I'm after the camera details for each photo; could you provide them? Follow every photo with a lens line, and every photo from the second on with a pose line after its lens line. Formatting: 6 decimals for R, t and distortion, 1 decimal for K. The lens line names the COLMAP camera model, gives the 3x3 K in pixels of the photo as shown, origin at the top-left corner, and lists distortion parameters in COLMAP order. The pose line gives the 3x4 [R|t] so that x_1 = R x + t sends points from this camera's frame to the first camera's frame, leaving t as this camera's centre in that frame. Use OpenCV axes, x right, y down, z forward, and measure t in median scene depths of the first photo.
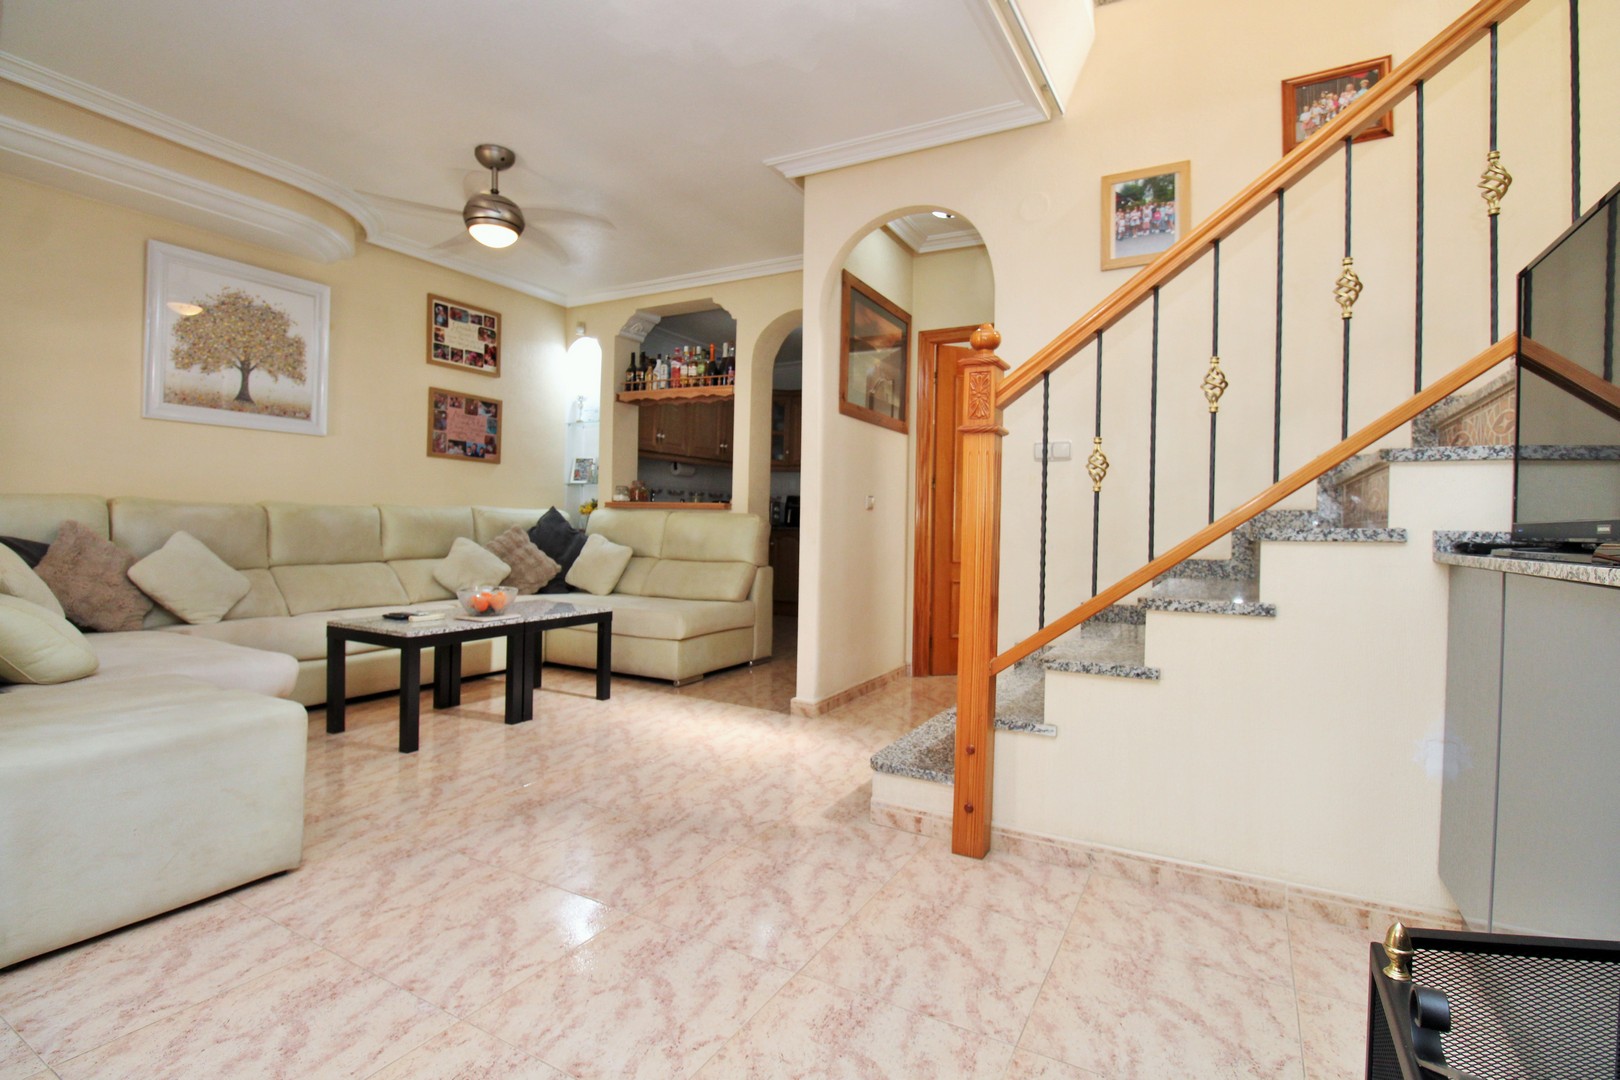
lens RADIAL K [[752.3, 0, 794.4], [0, 752.3, 526.8], [0, 0, 1]] dist [-0.002846, -0.010569]
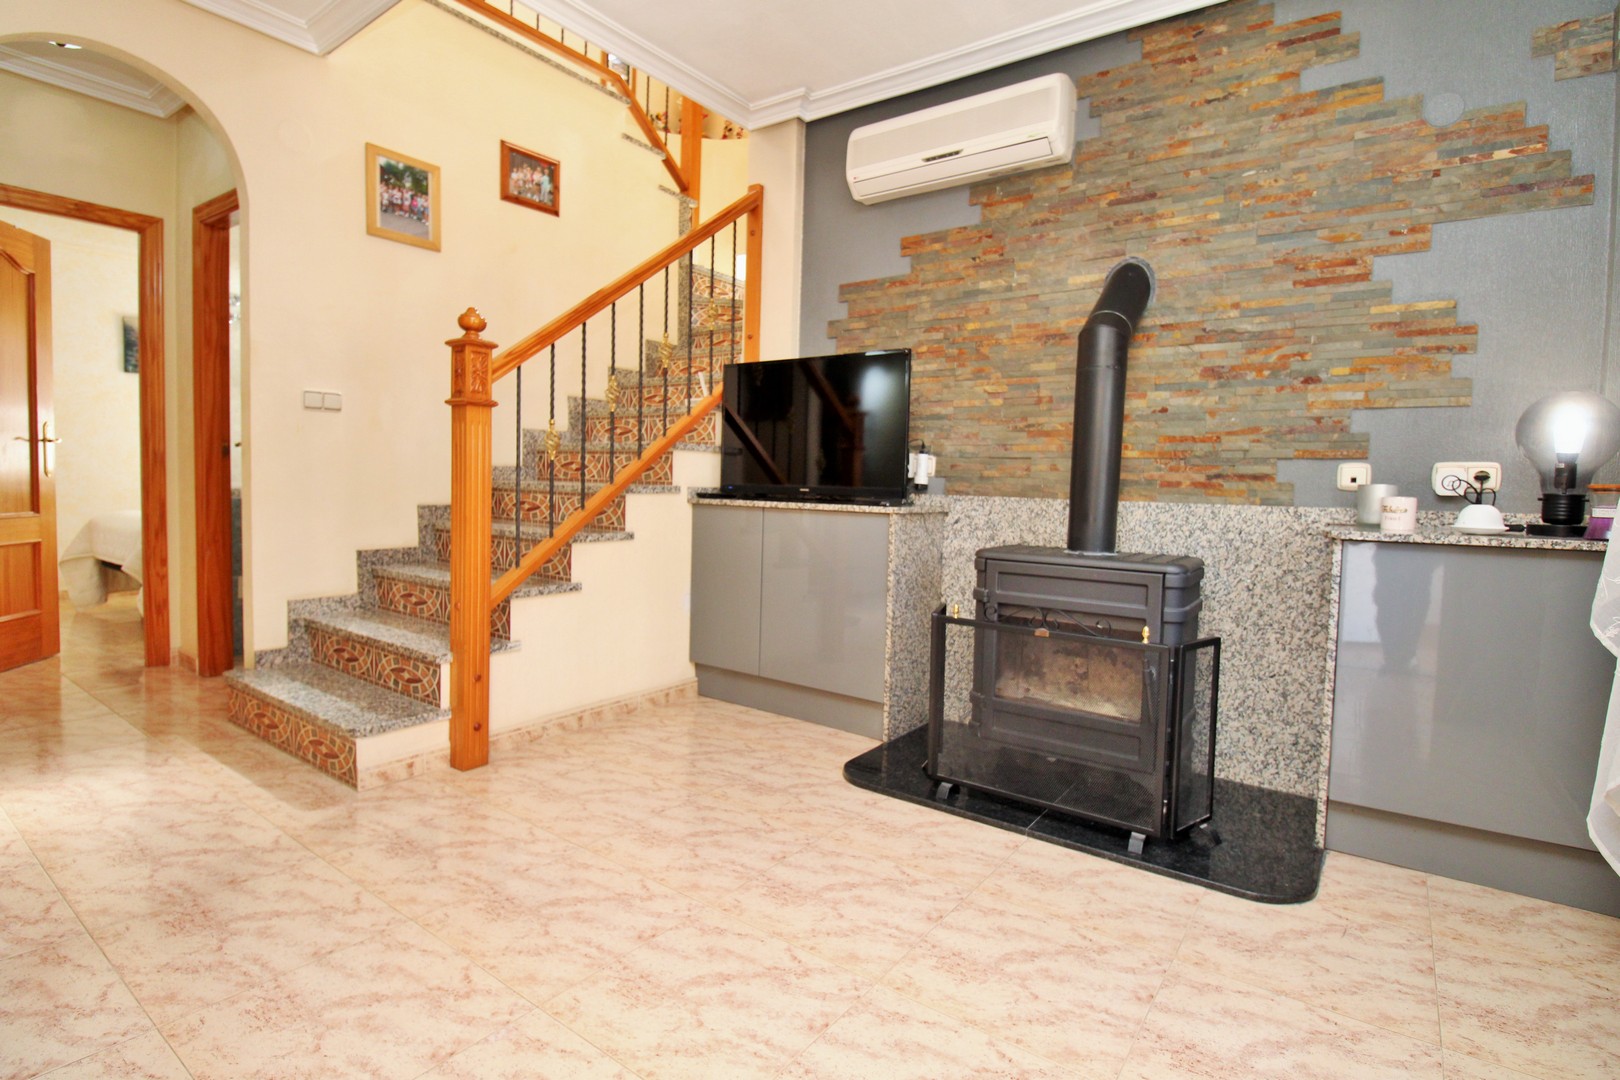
lens RADIAL K [[752.3, 0, 800.4], [0, 752.3, 534.1], [0, 0, 1]] dist [-0.002846, -0.010569]
pose [[0.126518, -0.078338, 0.988866, -0.585342], [-0.020062, 0.996471, 0.081507, -0.019921], [-0.991761, -0.030151, 0.124500, 0.257775]]
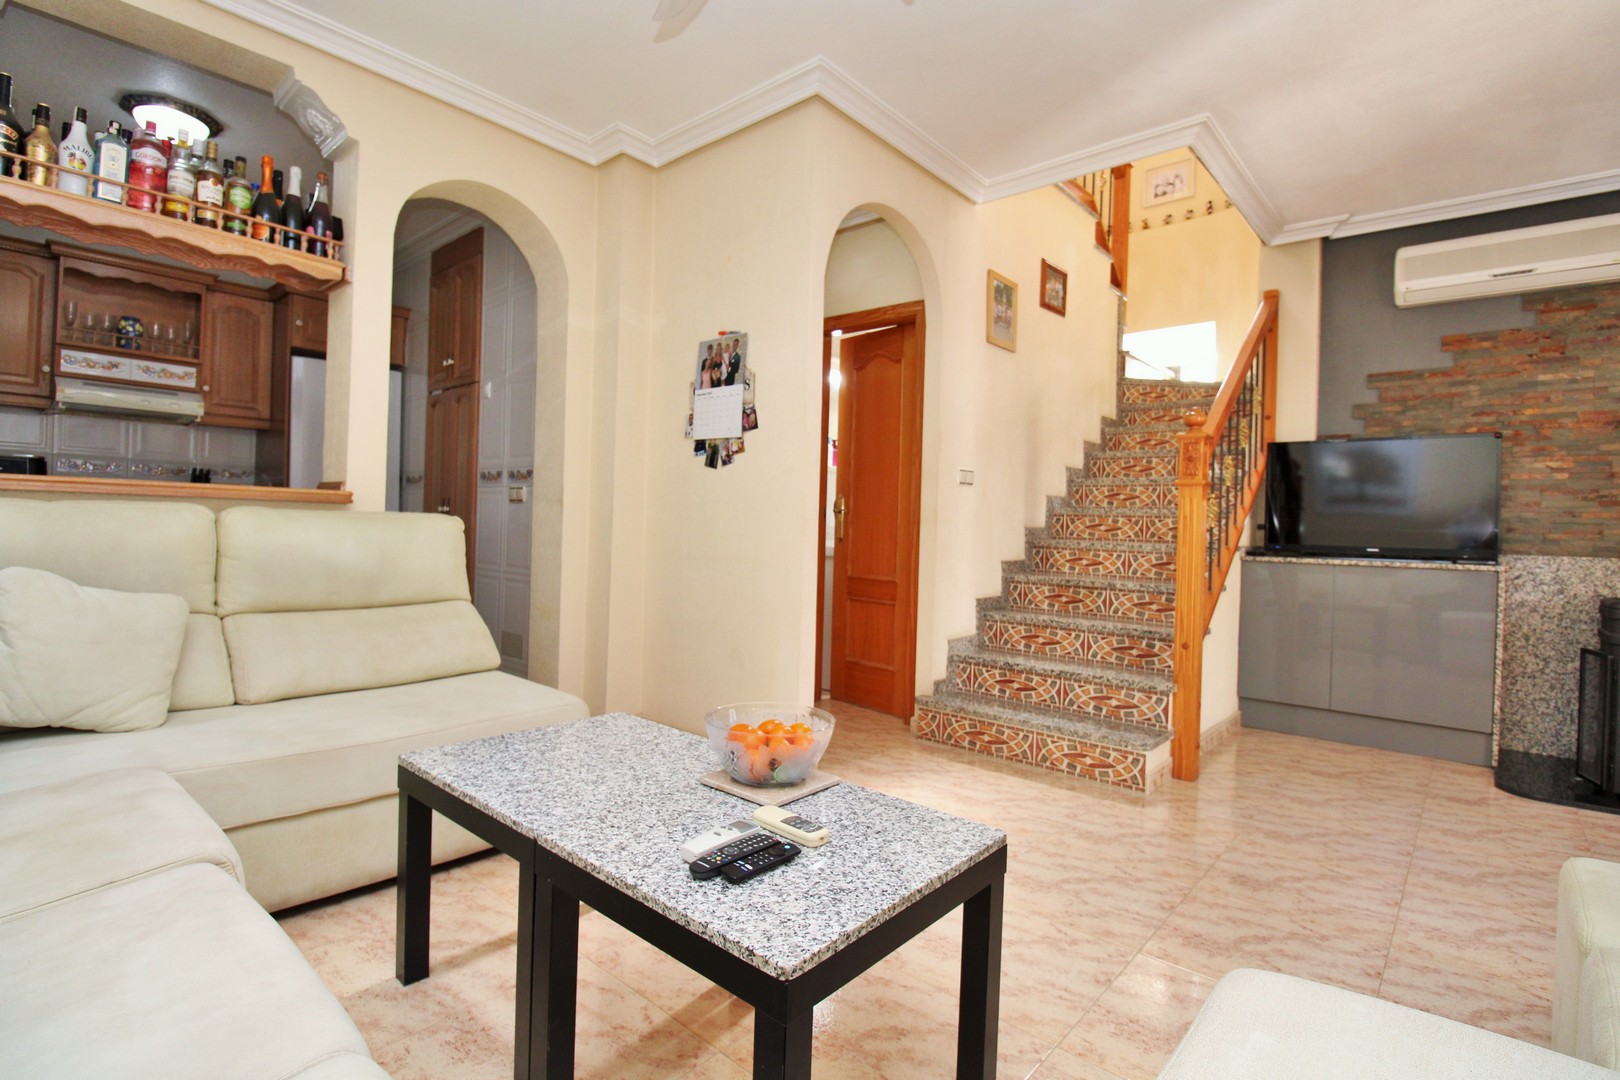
lens RADIAL K [[752.3, 0, 838.9], [0, 752.3, 535.9], [0, 0, 1]] dist [-0.002846, -0.010569]
pose [[0.210889, -0.016538, 0.977370, -0.918107], [-0.017433, 0.999634, 0.020676, -0.029036], [-0.977355, -0.021399, 0.210523, 0.973874]]
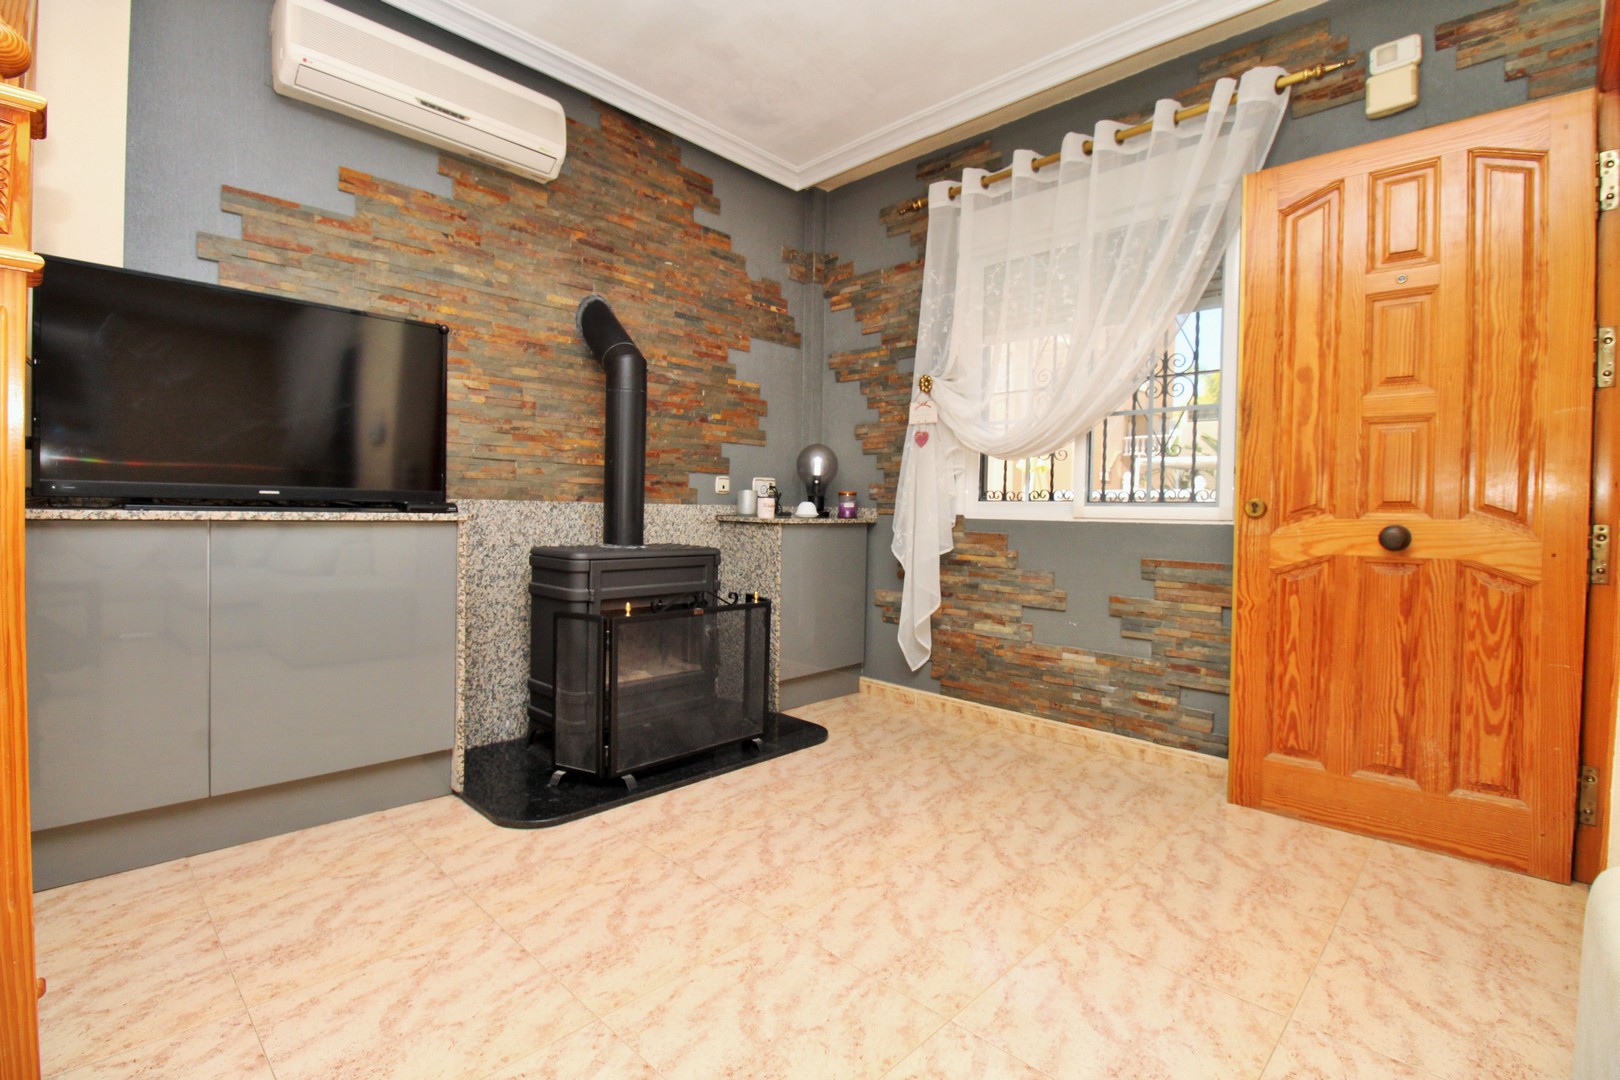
lens RADIAL K [[752.3, 0, 805.7], [0, 752.3, 529.1], [0, 0, 1]] dist [-0.002846, -0.010569]
pose [[-0.961088, -0.046147, 0.272361, -0.214325], [-0.037410, 0.998608, 0.037186, -0.006619], [-0.273698, 0.025550, -0.961476, 0.915287]]
